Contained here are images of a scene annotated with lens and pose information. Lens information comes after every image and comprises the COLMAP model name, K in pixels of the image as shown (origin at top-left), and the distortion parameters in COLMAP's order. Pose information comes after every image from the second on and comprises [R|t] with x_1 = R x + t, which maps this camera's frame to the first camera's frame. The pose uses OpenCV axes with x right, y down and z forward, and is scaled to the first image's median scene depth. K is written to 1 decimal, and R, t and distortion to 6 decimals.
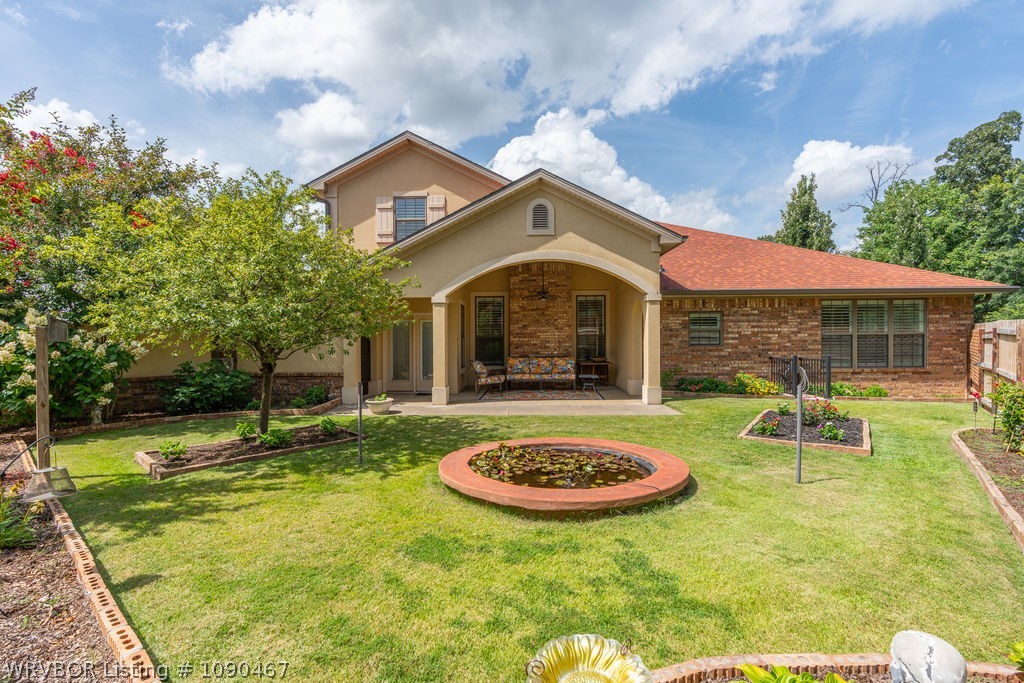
lens RADIAL K [[455.2, 0, 510.2], [0, 455.2, 339.7], [0, 0, 1]] dist [-0.002547, -0.000105]
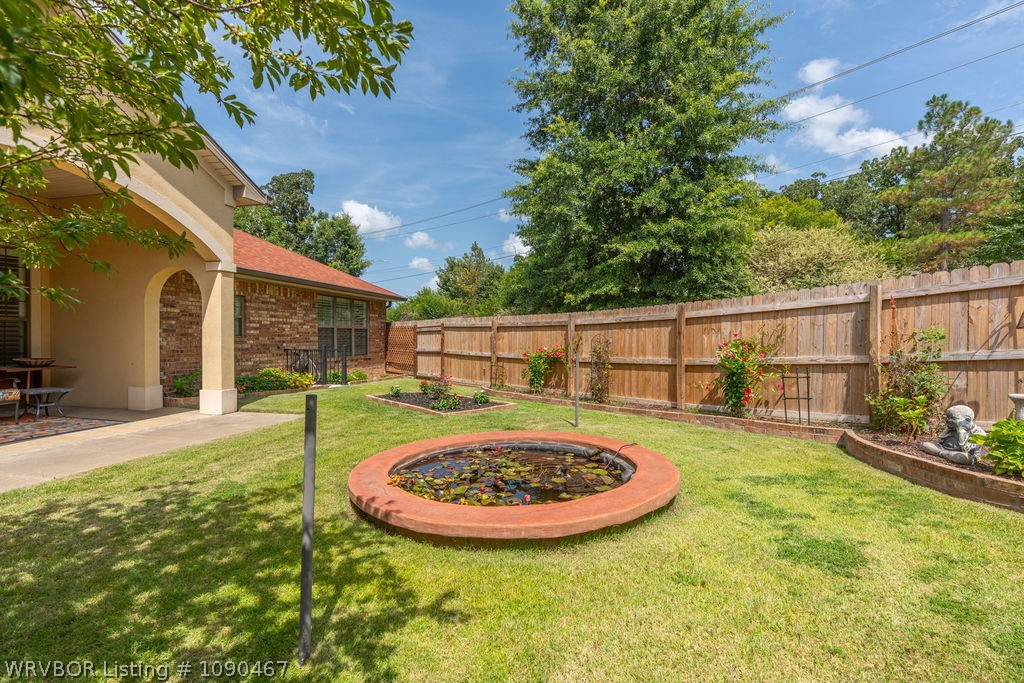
lens RADIAL K [[455.2, 0, 510.5], [0, 455.2, 342.4], [0, 0, 1]] dist [-0.002547, -0.000105]
pose [[0.194050, -0.003971, 0.980984, -0.267992], [0.006306, 0.999976, 0.002801, 0.024649], [-0.980971, 0.005642, 0.194070, 0.352977]]
